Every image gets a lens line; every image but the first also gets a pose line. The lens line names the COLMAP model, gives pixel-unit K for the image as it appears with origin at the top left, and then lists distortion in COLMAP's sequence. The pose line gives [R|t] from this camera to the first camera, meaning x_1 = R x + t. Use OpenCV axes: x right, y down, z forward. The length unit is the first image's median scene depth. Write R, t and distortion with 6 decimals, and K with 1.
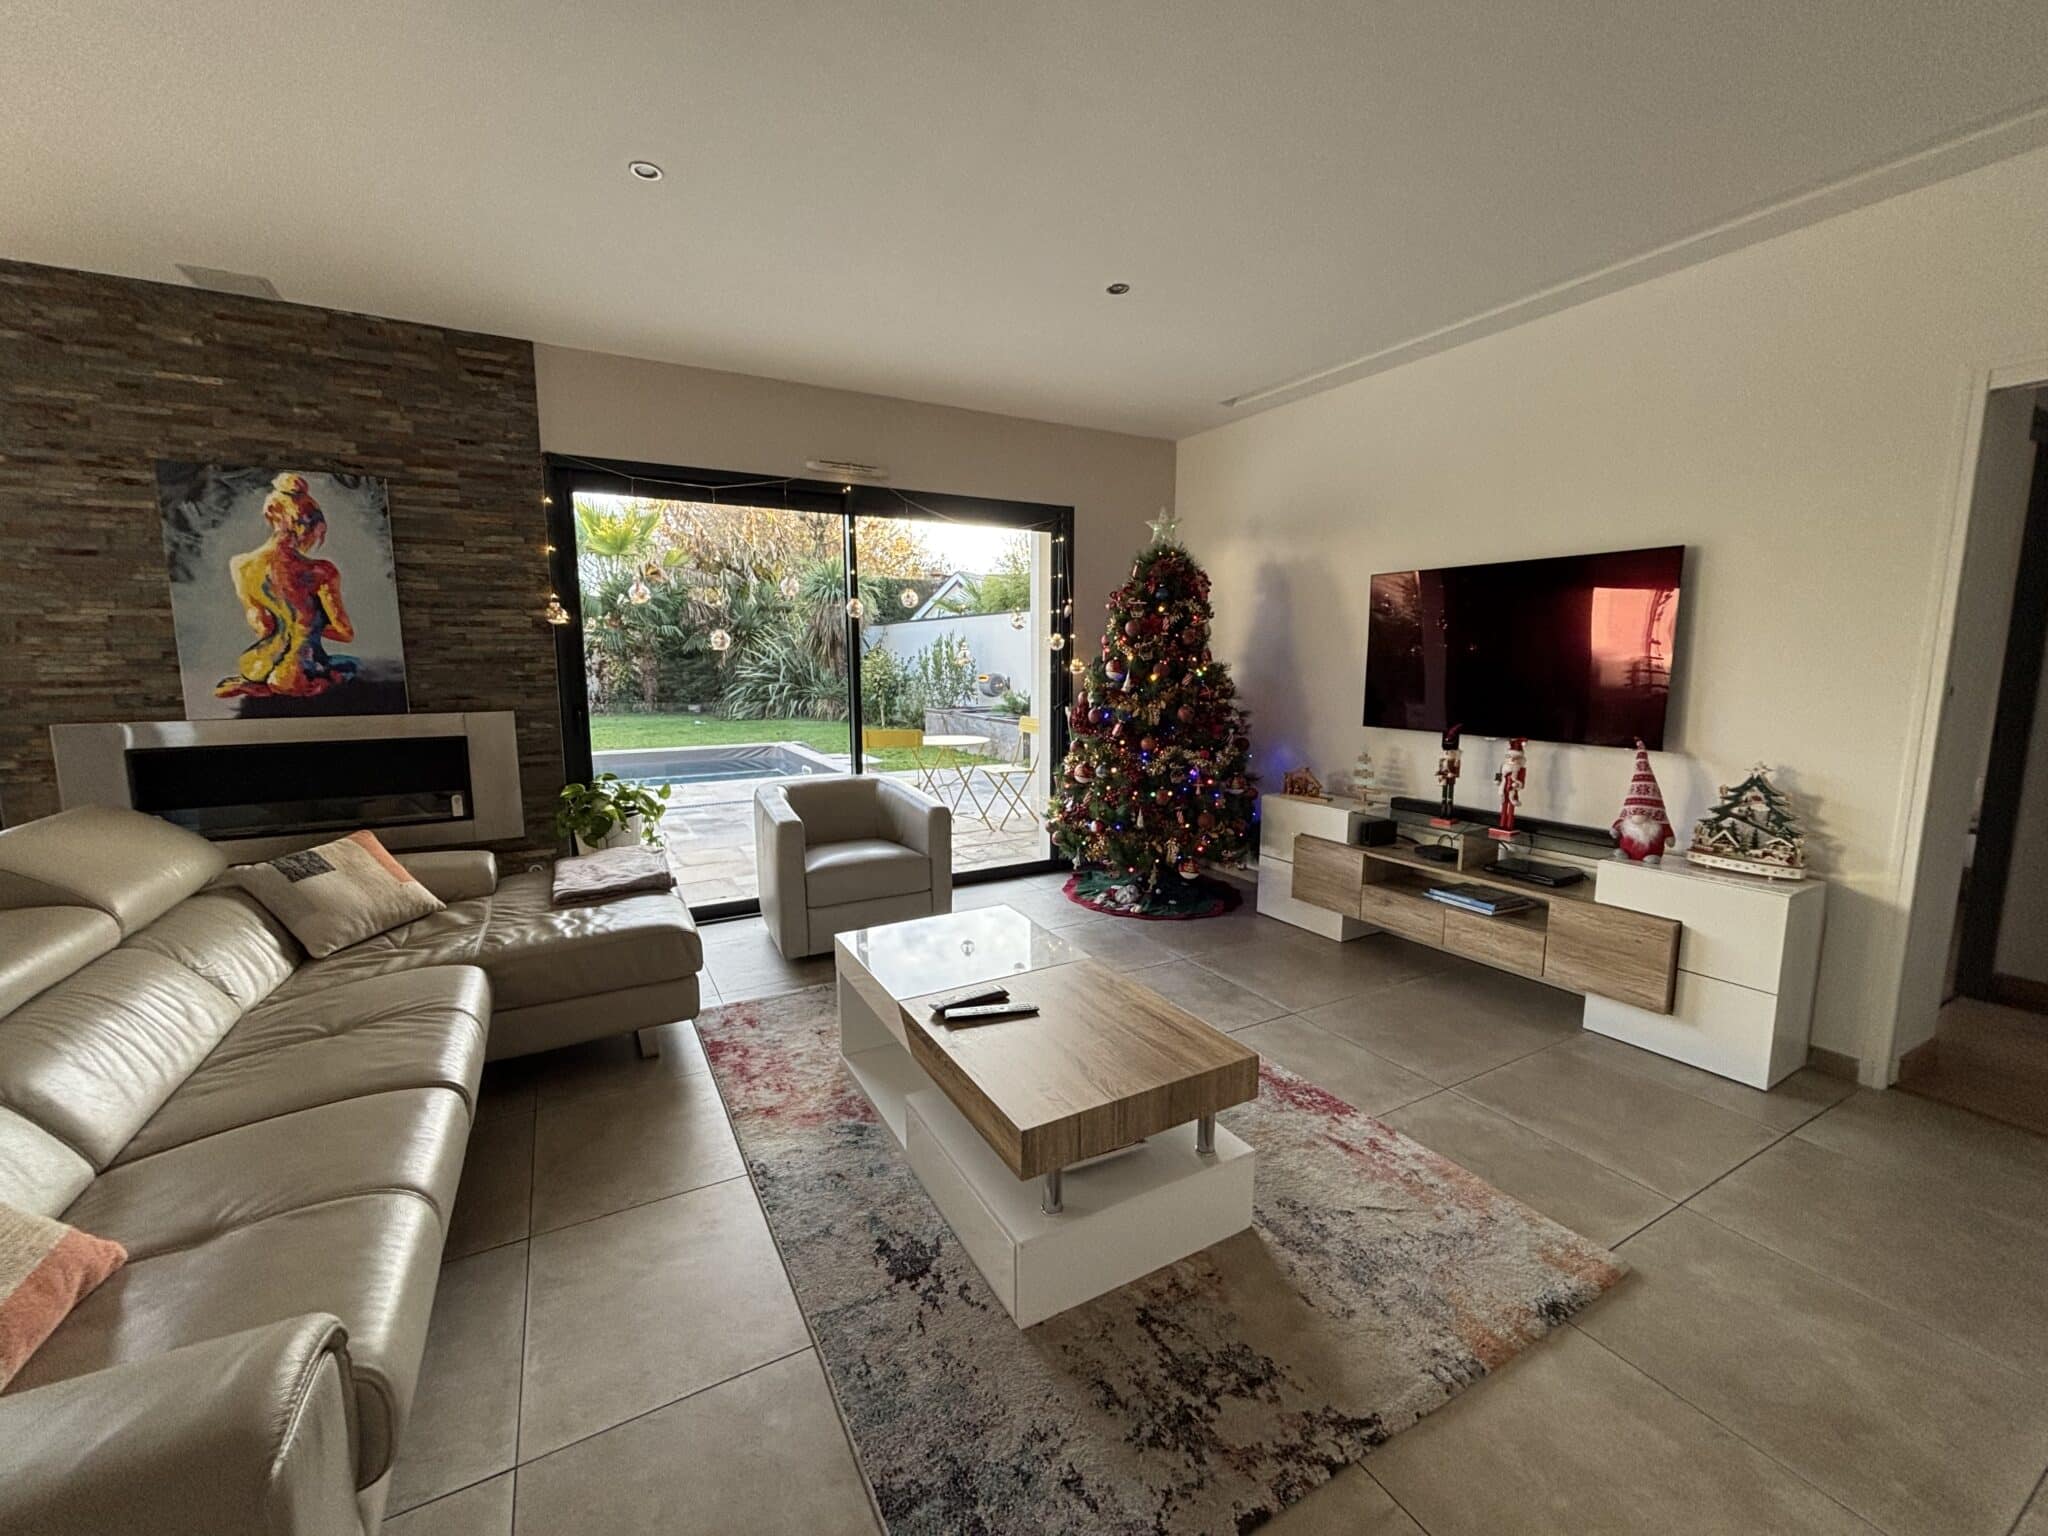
lens RADIAL K [[818.9, 0, 1027.3], [0, 818.9, 763.8], [0, 0, 1]] dist [0.010269, -0.005828]
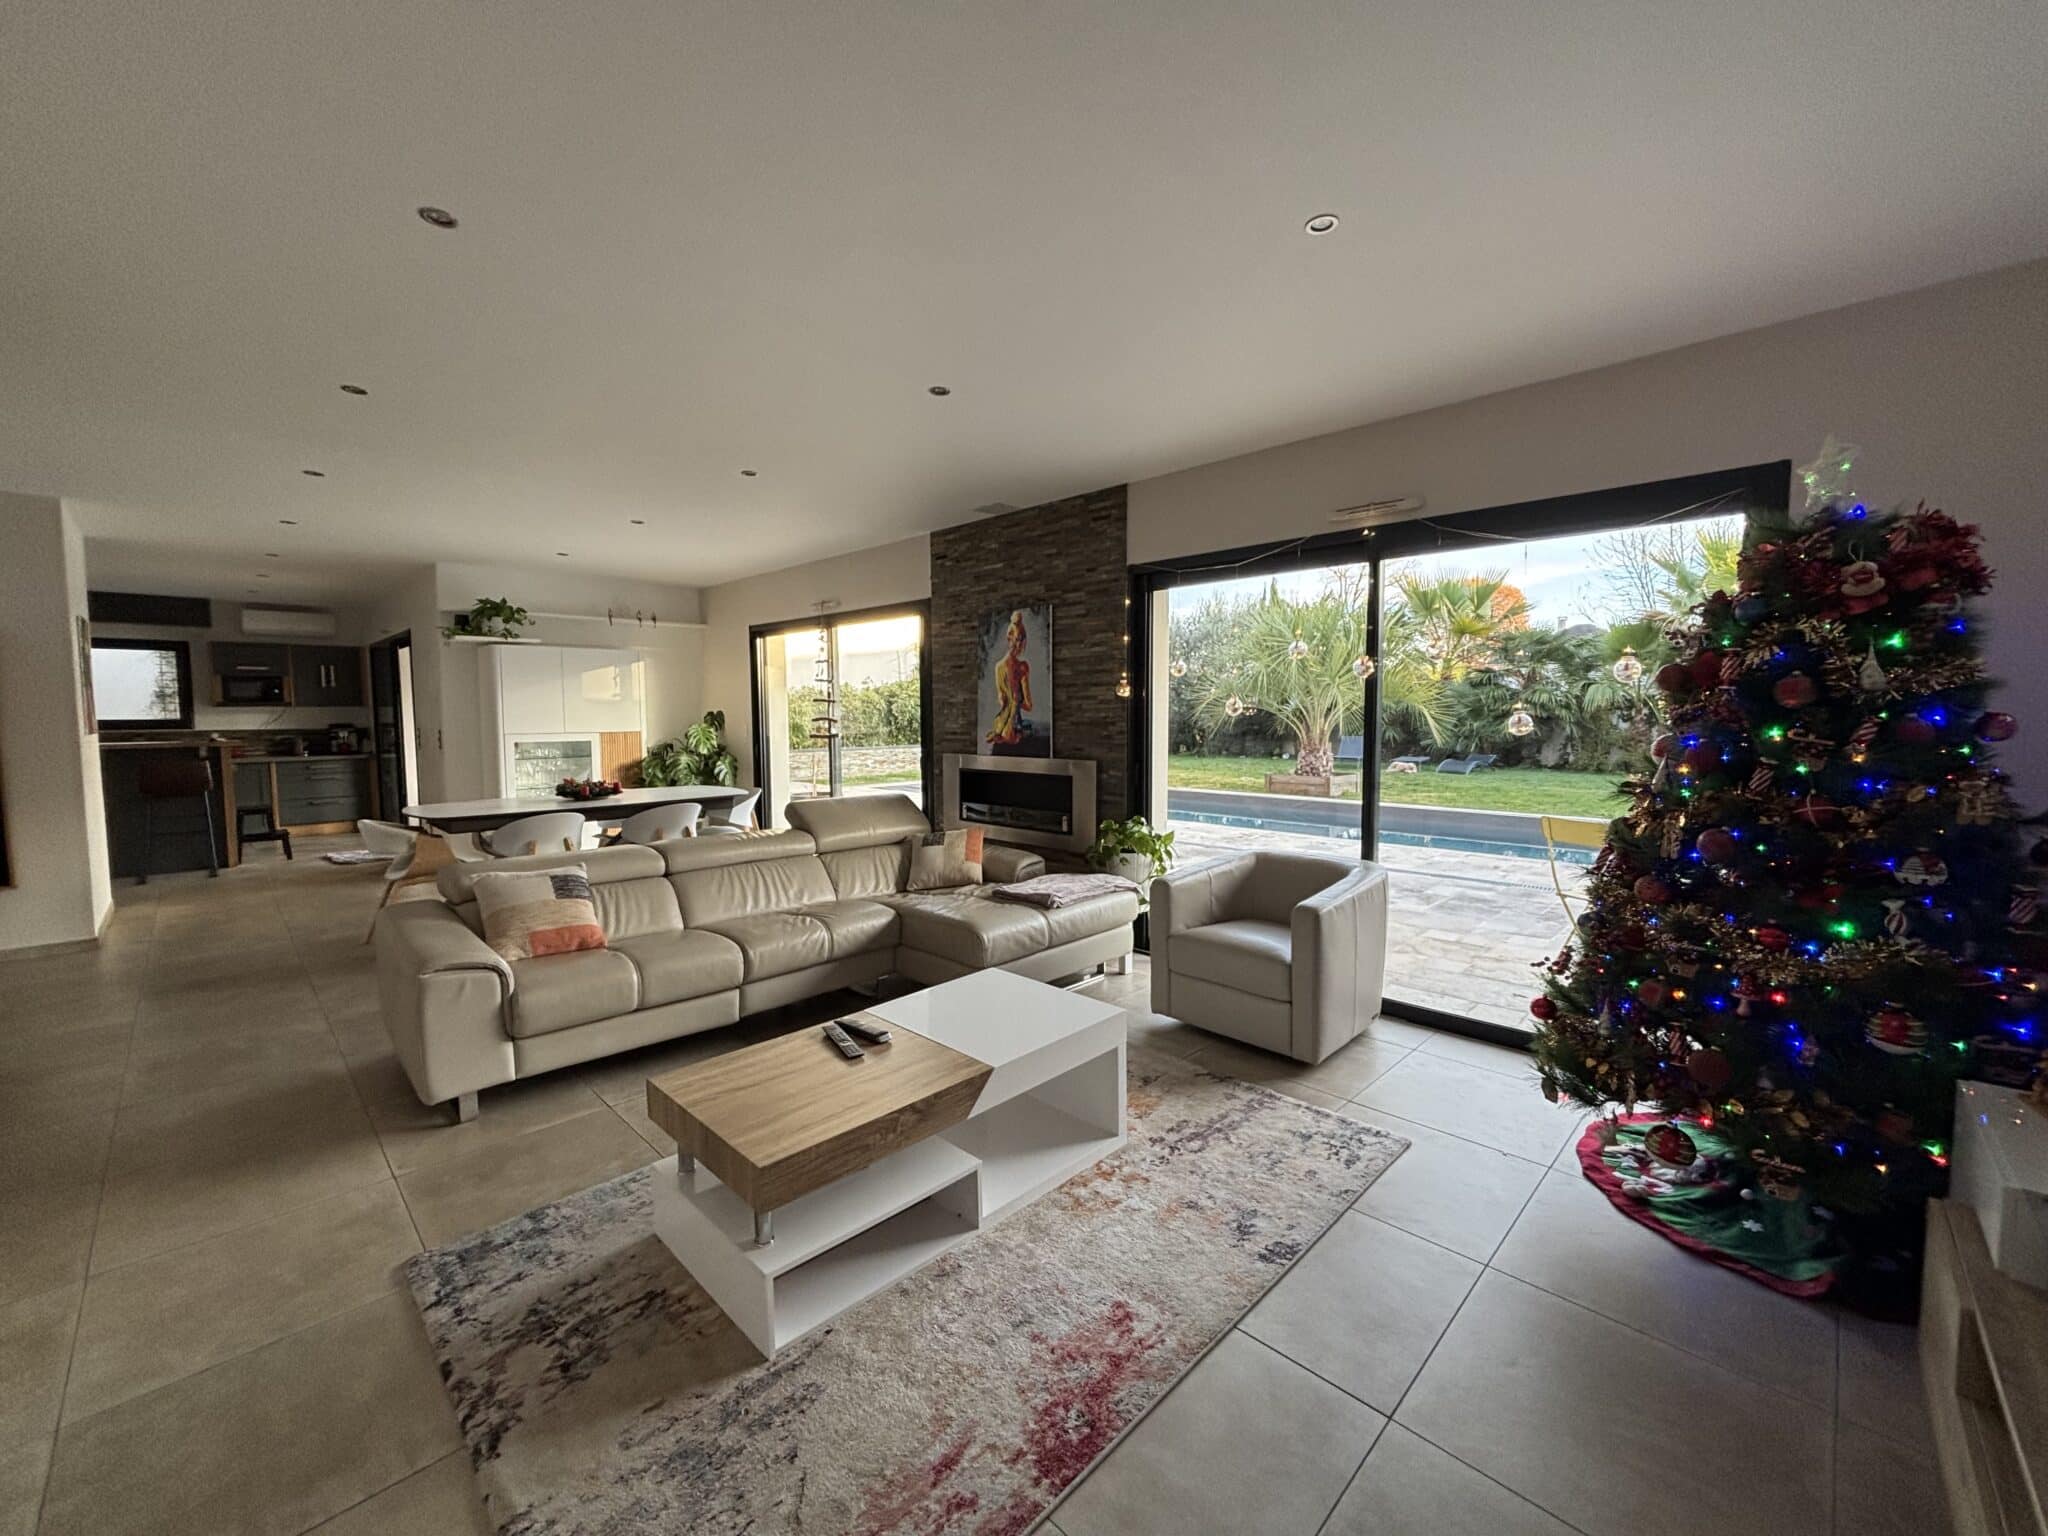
lens RADIAL K [[823.2, 0, 1024.0], [0, 823.2, 768.0], [0, 0, 1]] dist [0.008541, -0.000271]
pose [[0.276710, 0.066069, -0.958679, 0.715783], [-0.122532, 0.991916, 0.032992, -0.092727], [0.953109, 0.108340, 0.282569, 0.566039]]
